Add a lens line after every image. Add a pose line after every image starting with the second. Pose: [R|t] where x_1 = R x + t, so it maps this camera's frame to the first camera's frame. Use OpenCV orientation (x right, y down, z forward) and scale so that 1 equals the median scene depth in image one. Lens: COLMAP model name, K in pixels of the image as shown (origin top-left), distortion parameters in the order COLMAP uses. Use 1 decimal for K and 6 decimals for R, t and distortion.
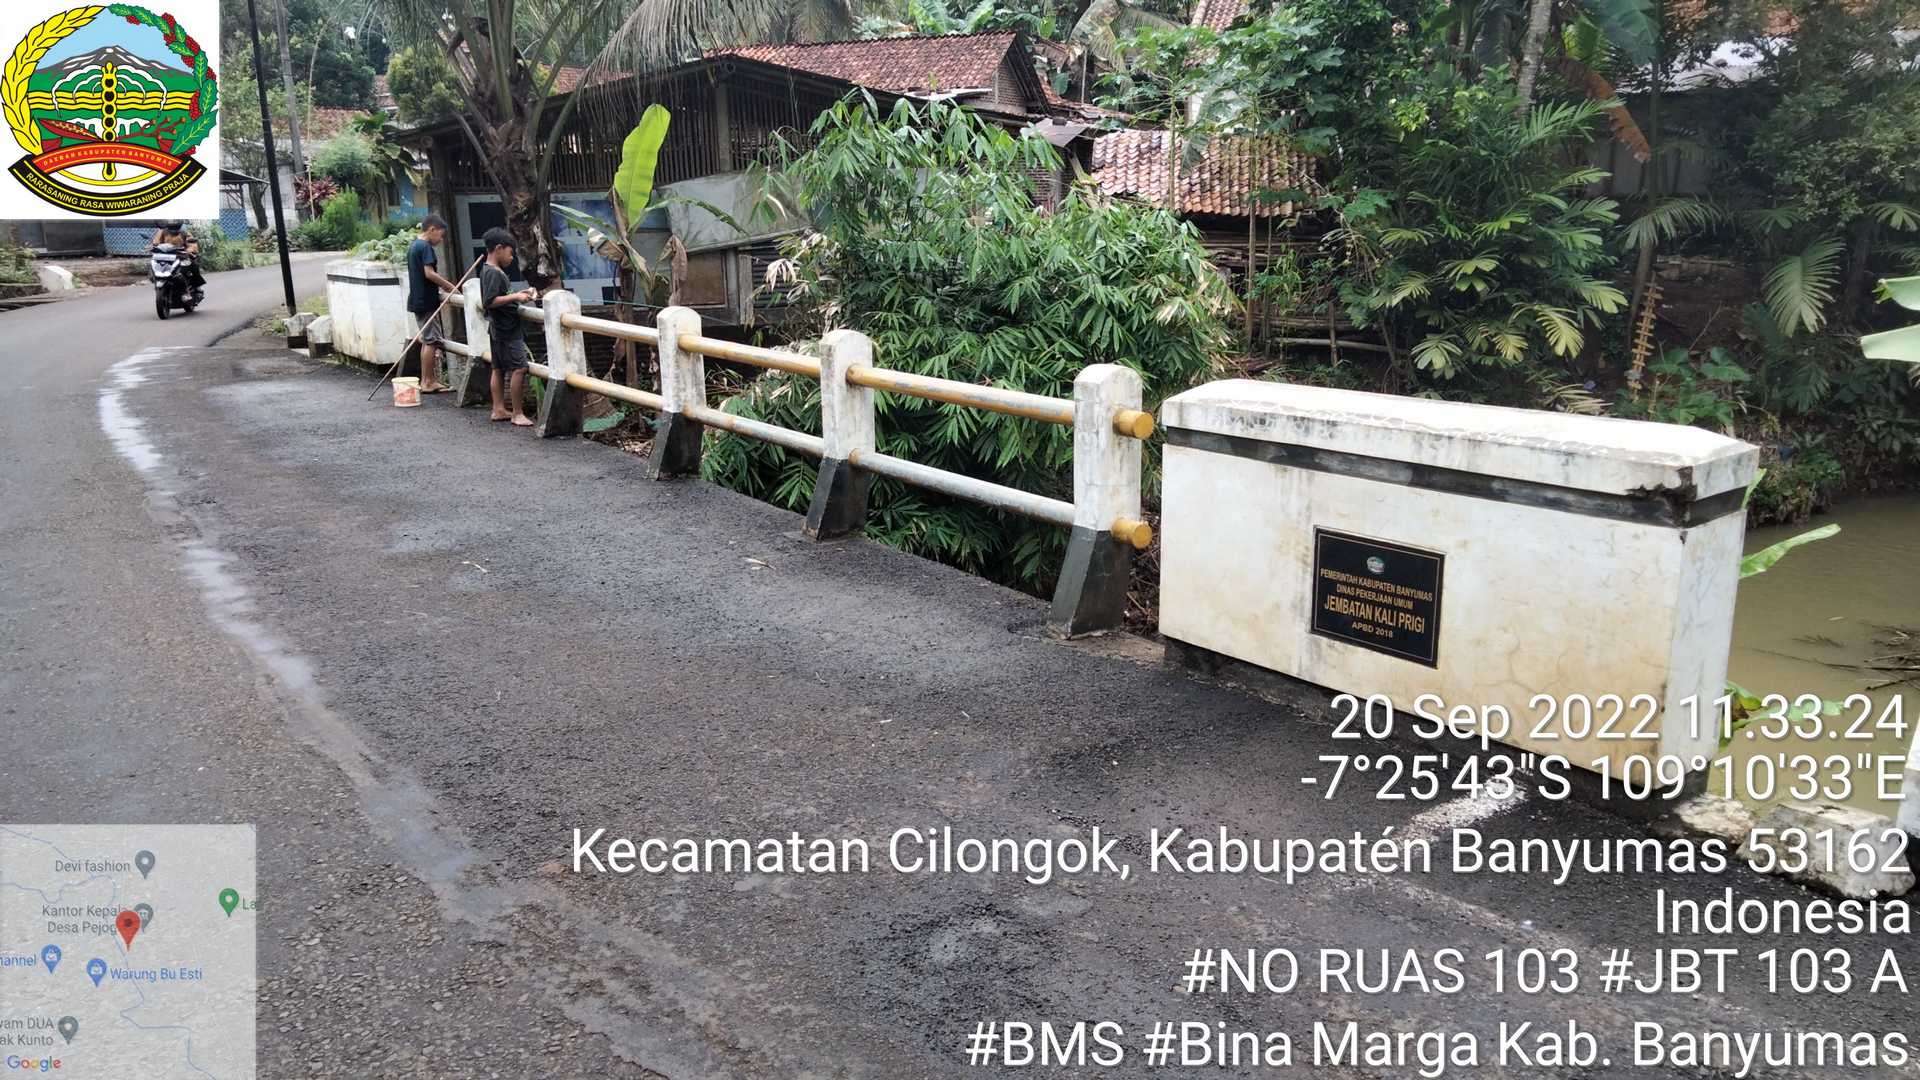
lens RADIAL K [[1421.6, 0, 949.8], [0, 1421.6, 548.5], [0, 0, 1]] dist [0.049362, -0.034801]
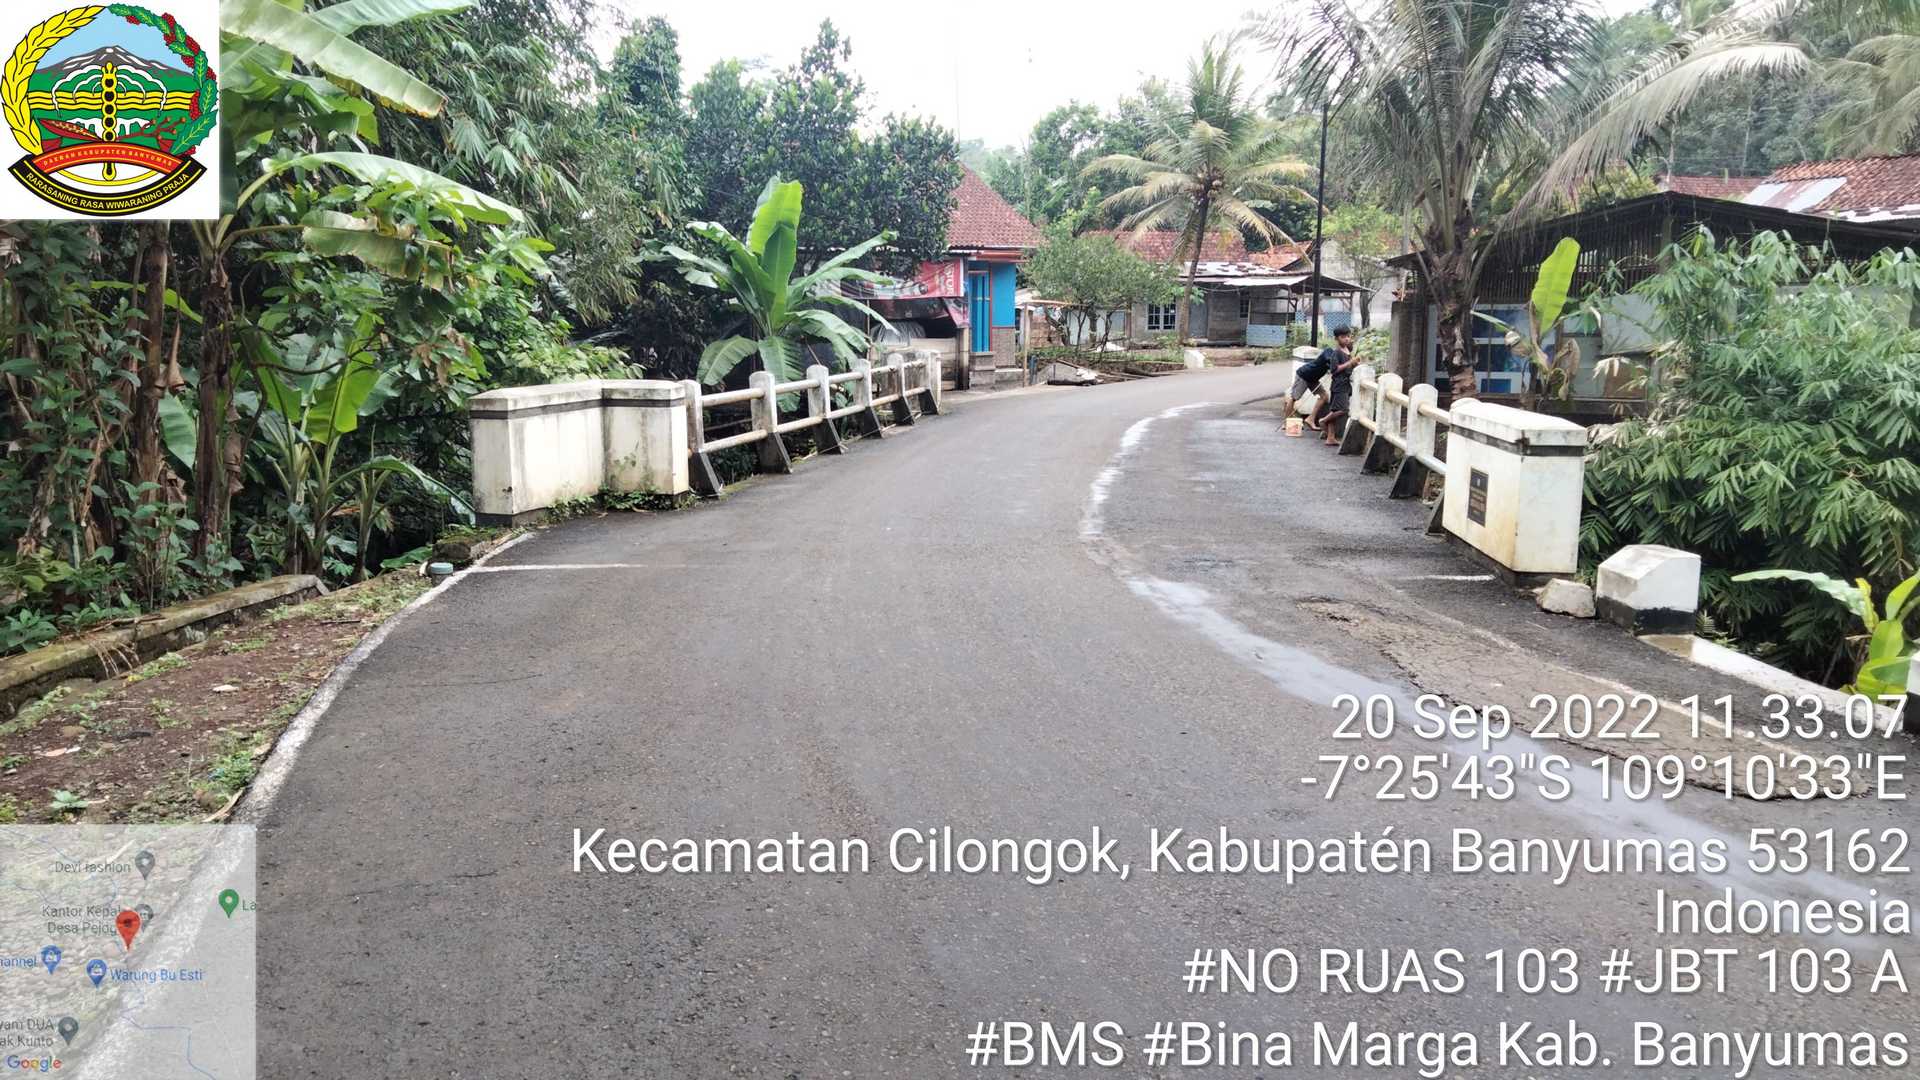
lens RADIAL K [[1421.6, 0, 957.9], [0, 1421.6, 539.4], [0, 0, 1]] dist [0.049362, -0.034801]
pose [[0.730269, 0.130140, -0.670650, 1.075044], [-0.180956, 0.983472, -0.006200, 0.228839], [0.658758, 0.125886, 0.741748, -1.022293]]
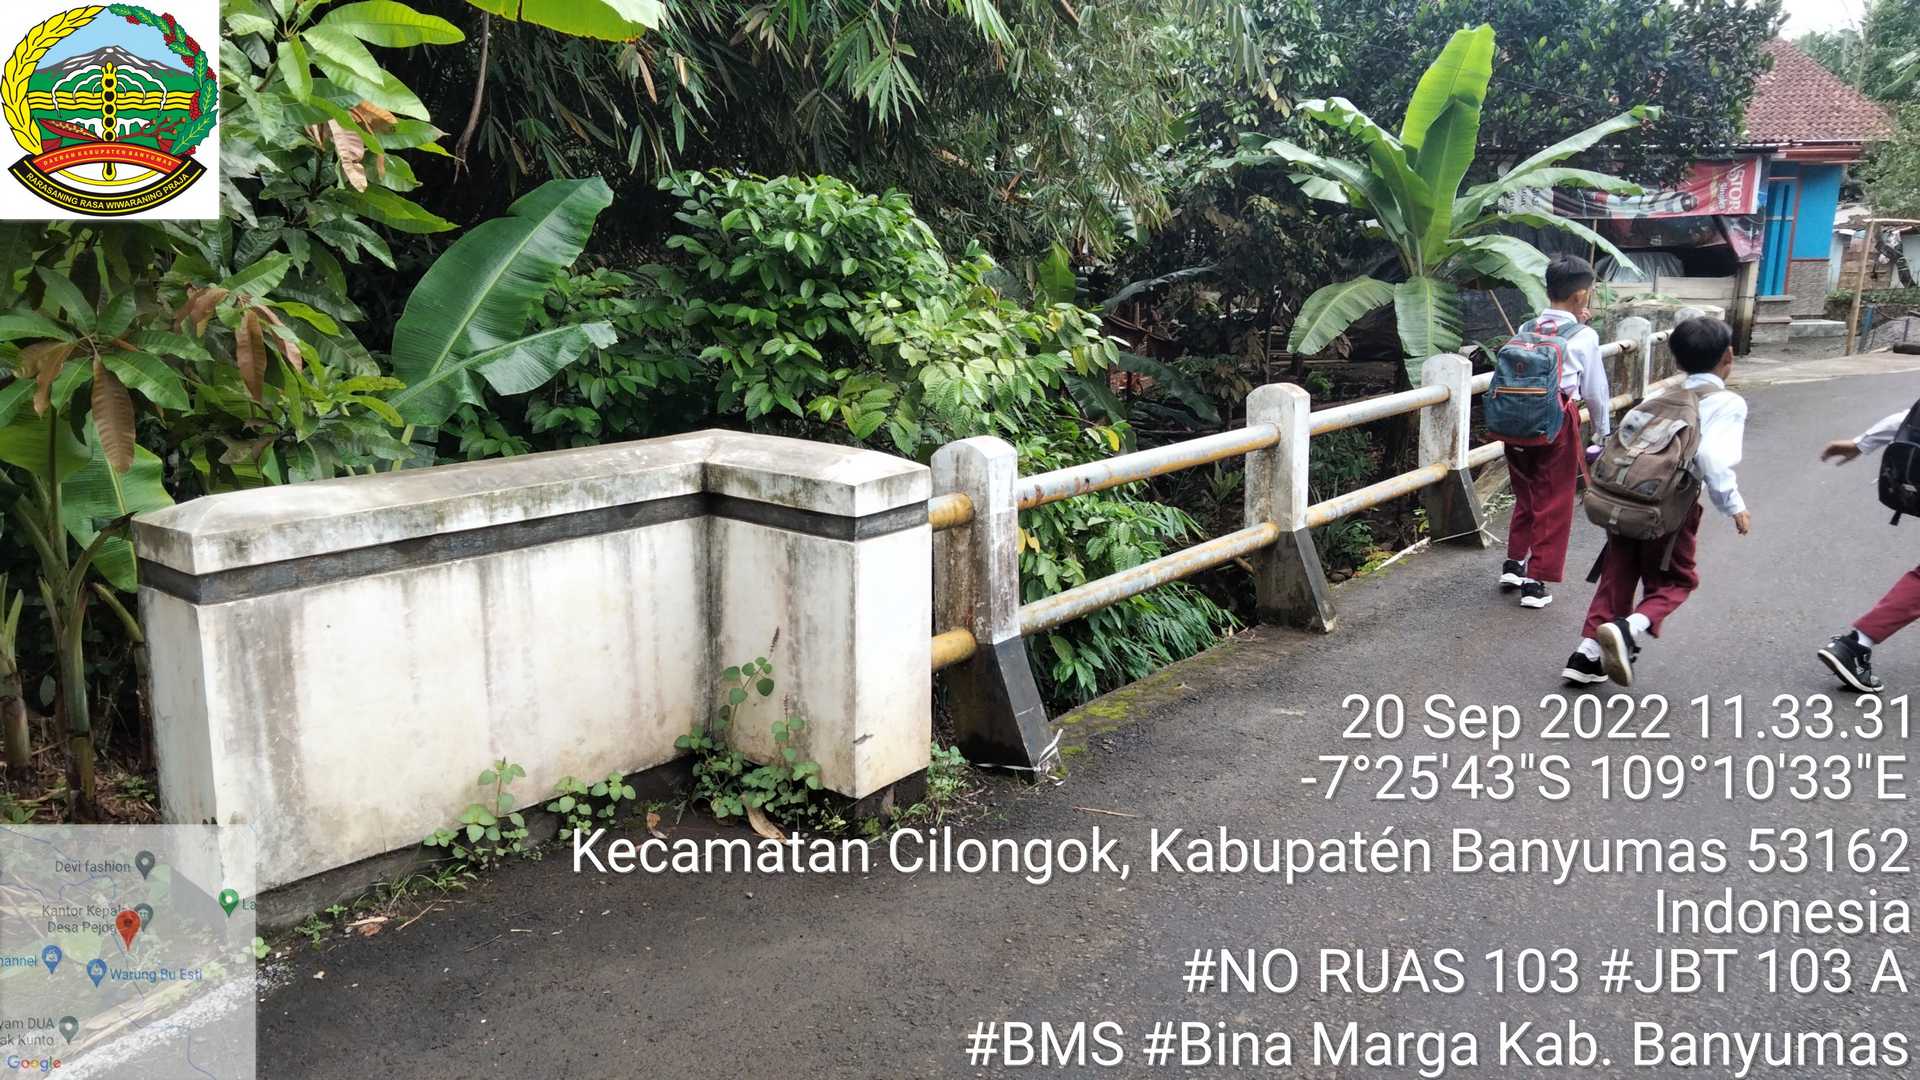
lens RADIAL K [[1421.6, 0, 923.2], [0, 1421.6, 540.0], [0, 0, 1]] dist [0.049362, -0.034801]
pose [[0.319869, 0.218541, -0.921913, -0.187608], [-0.237410, 0.960480, 0.145311, -0.037862], [0.917235, 0.172391, 0.359112, 0.162598]]
